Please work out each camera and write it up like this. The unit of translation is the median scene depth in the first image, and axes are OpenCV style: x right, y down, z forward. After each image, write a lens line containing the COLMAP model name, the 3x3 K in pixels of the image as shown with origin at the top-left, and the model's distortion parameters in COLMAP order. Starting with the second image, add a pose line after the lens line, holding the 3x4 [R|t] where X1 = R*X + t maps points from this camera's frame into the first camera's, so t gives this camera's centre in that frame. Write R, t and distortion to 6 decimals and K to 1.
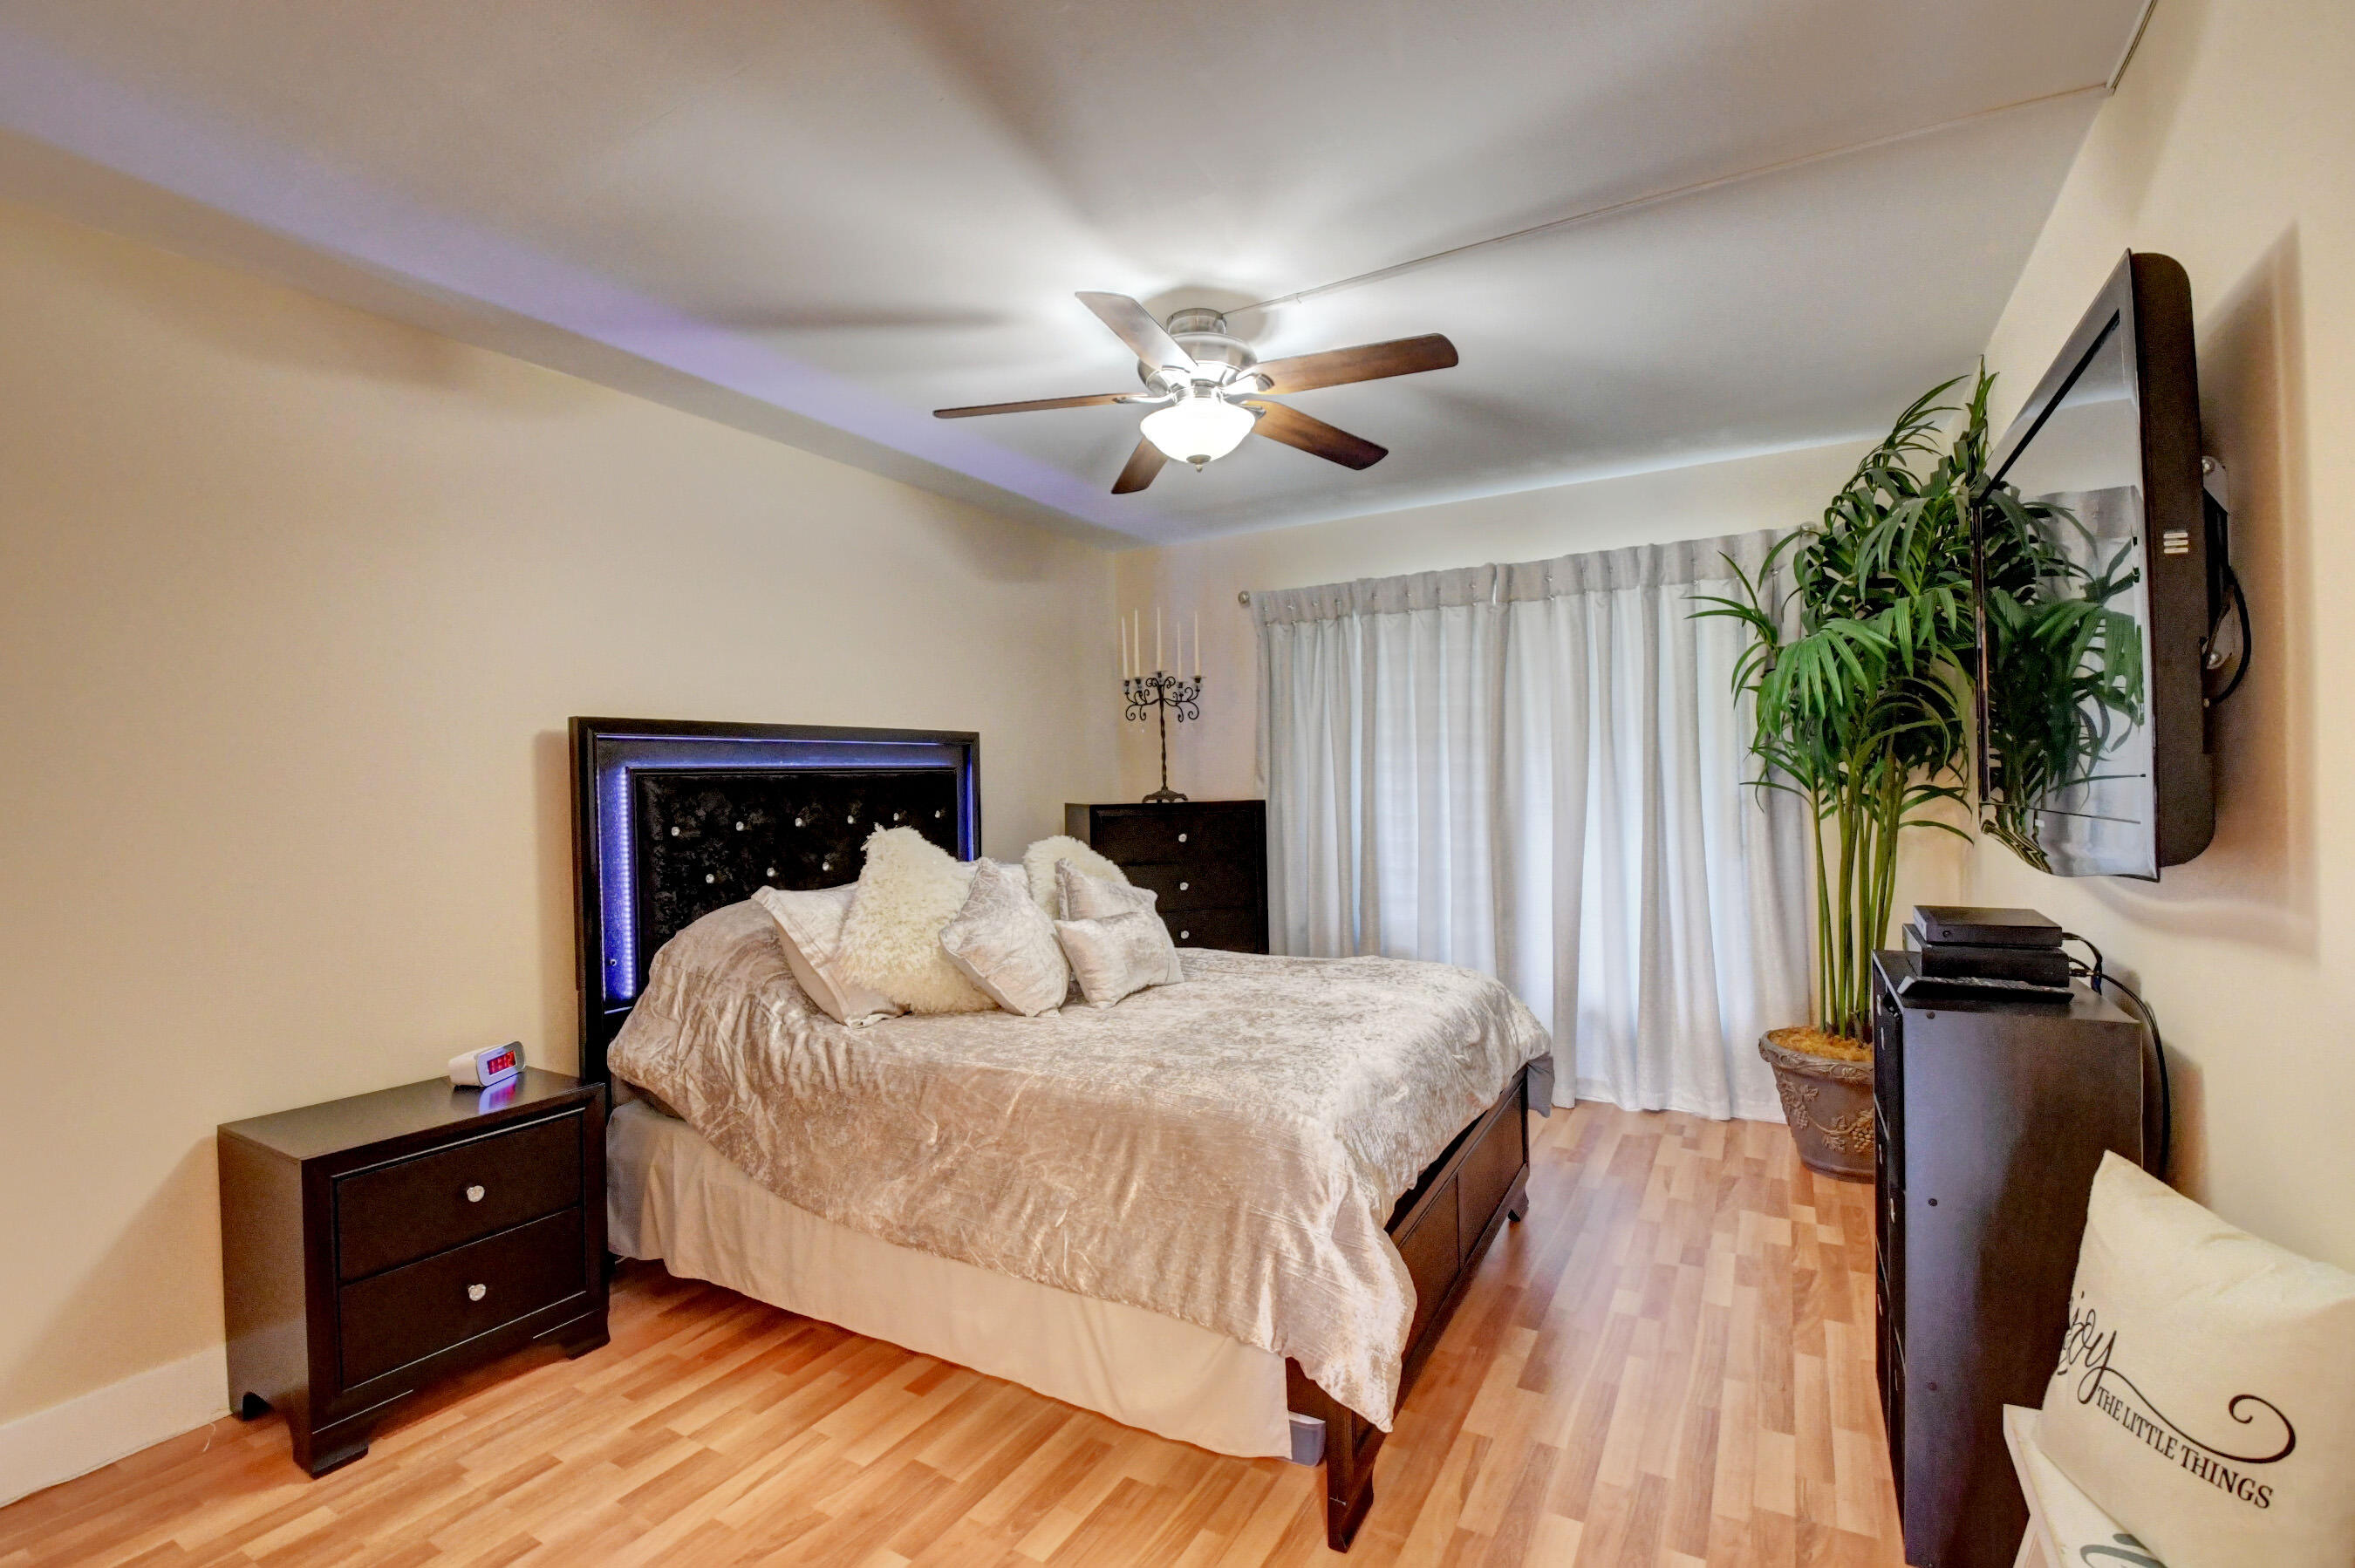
lens RADIAL K [[1035.8, 0, 1170.7], [0, 1035.8, 784.7], [0, 0, 1]] dist [0.013262, -0.028353]
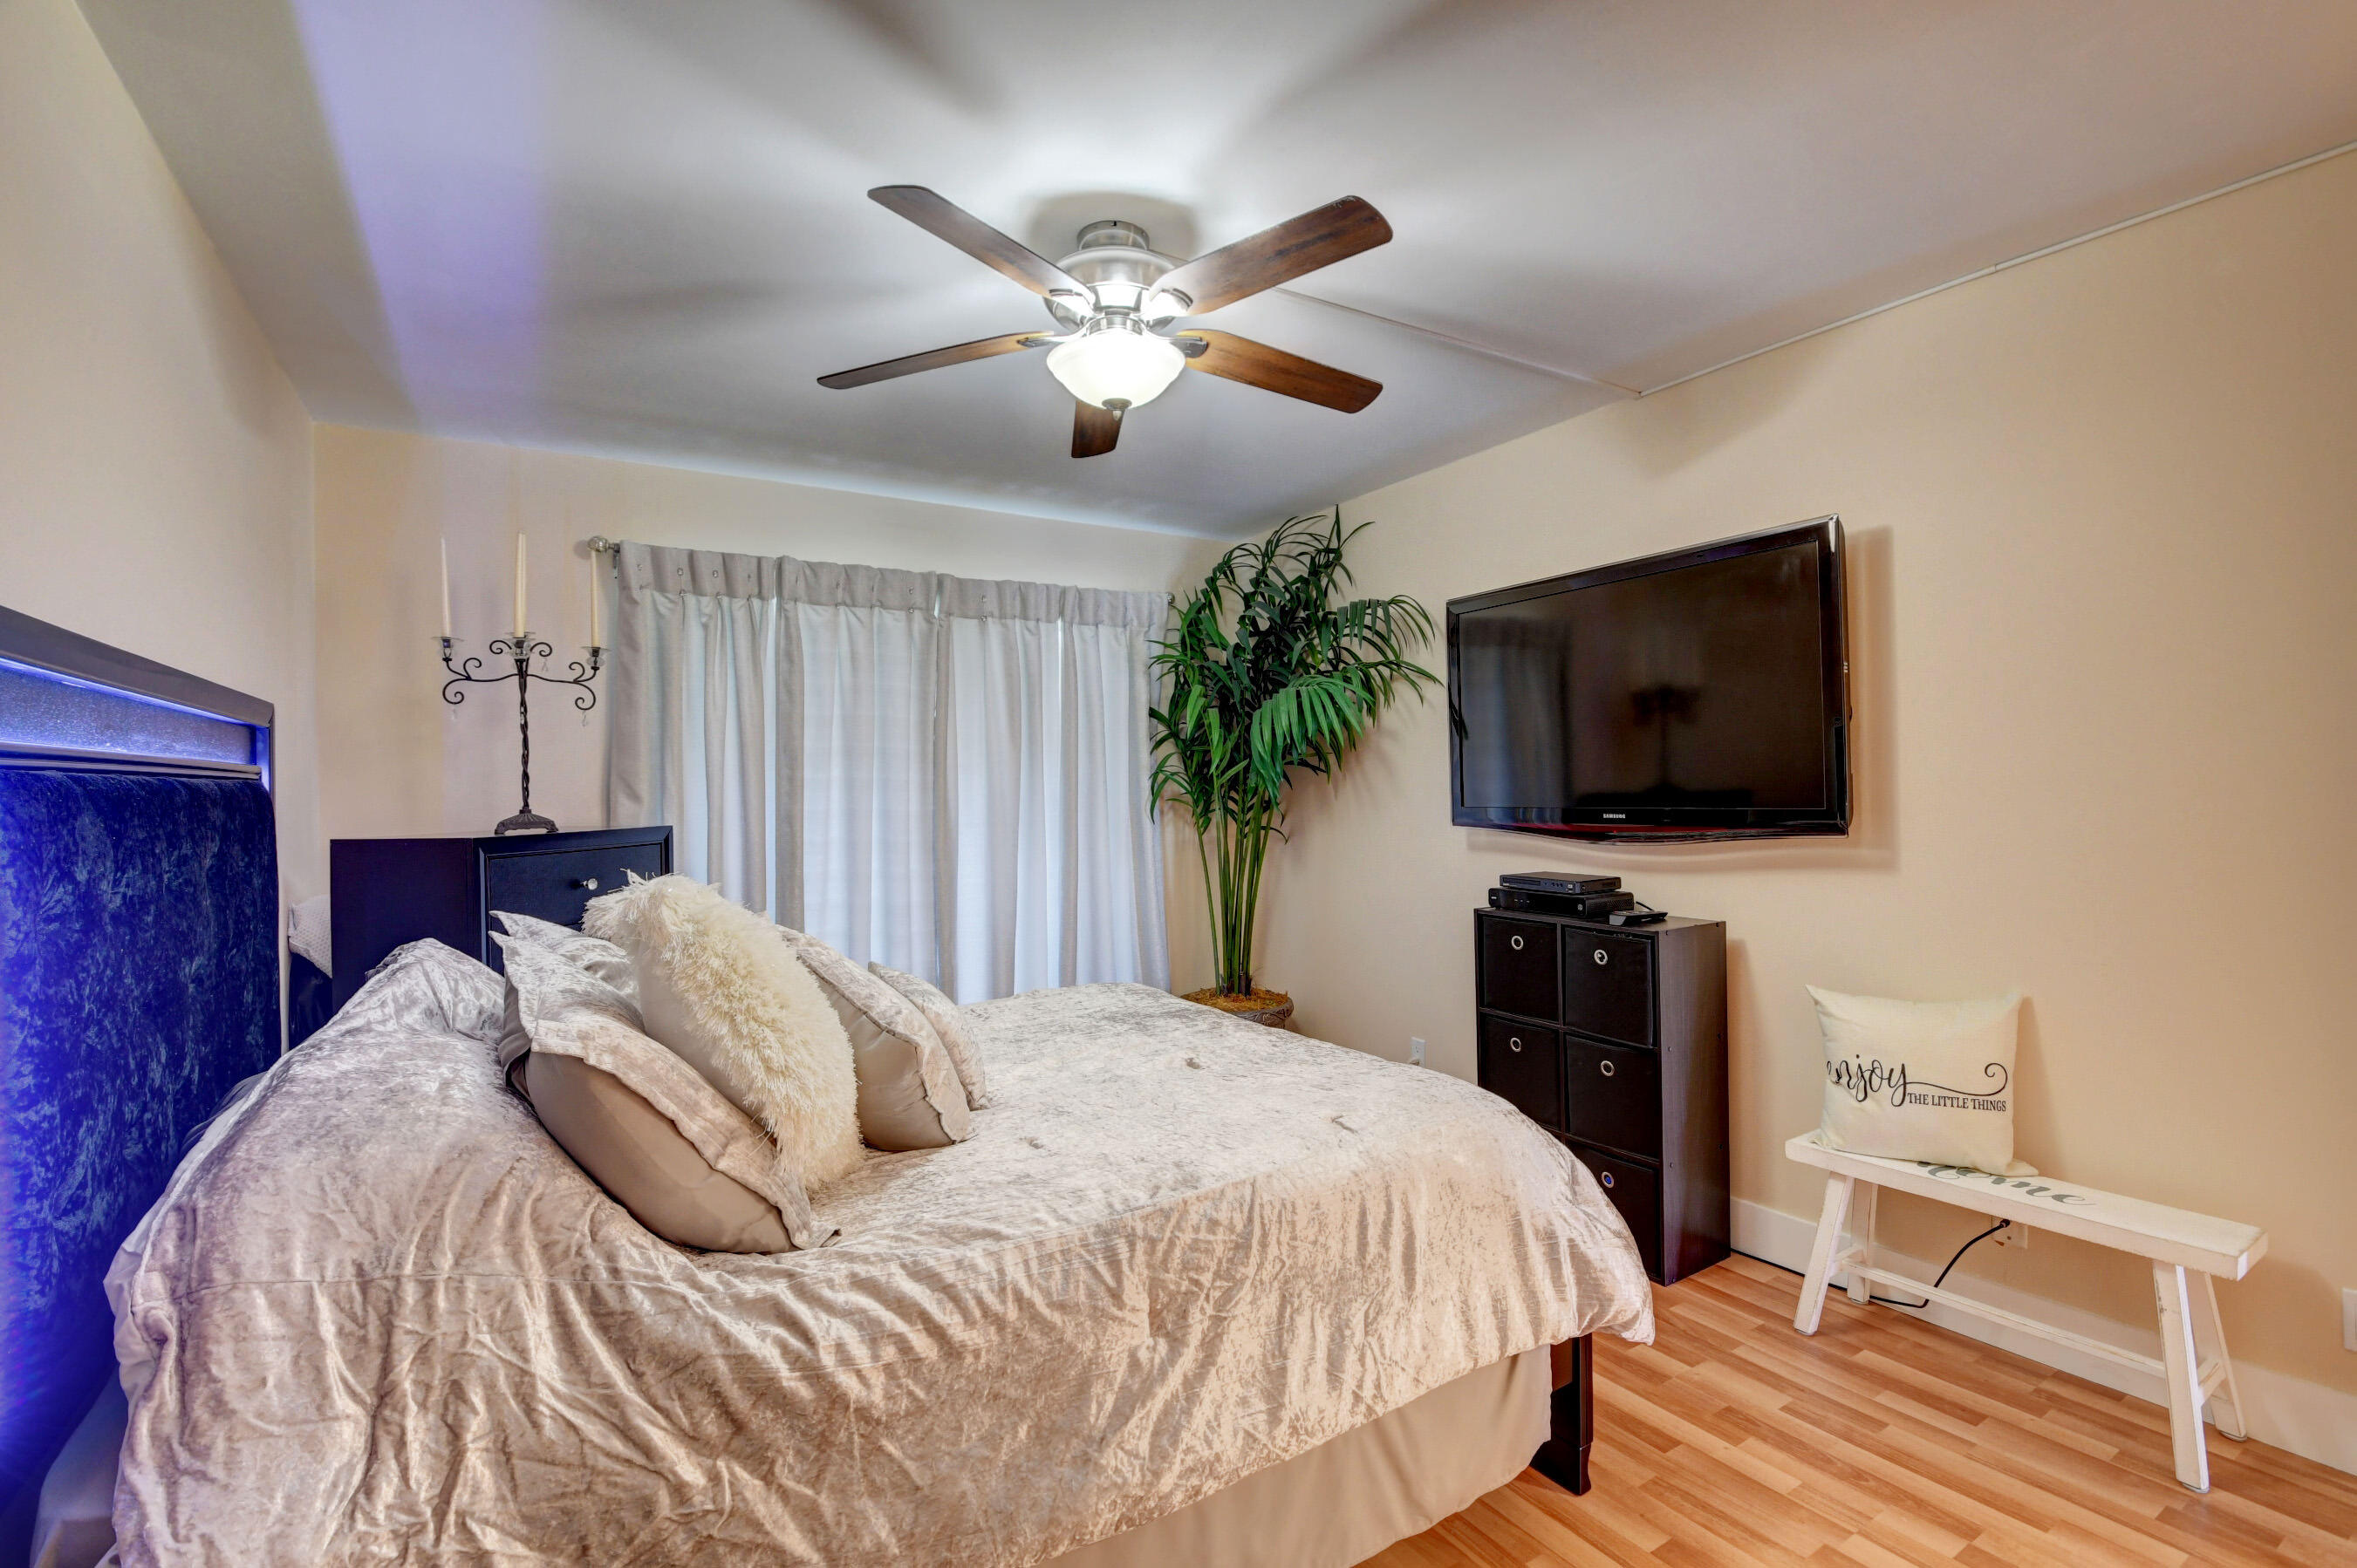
lens RADIAL K [[1036.7, 0, 1171.7], [0, 1036.7, 784.7], [0, 0, 1]] dist [0.013262, -0.028353]
pose [[0.467971, 0.015770, 0.883603, -0.491684], [0.011457, 0.999648, -0.023909, 0.009155], [-0.883669, 0.021312, 0.467626, 0.416317]]
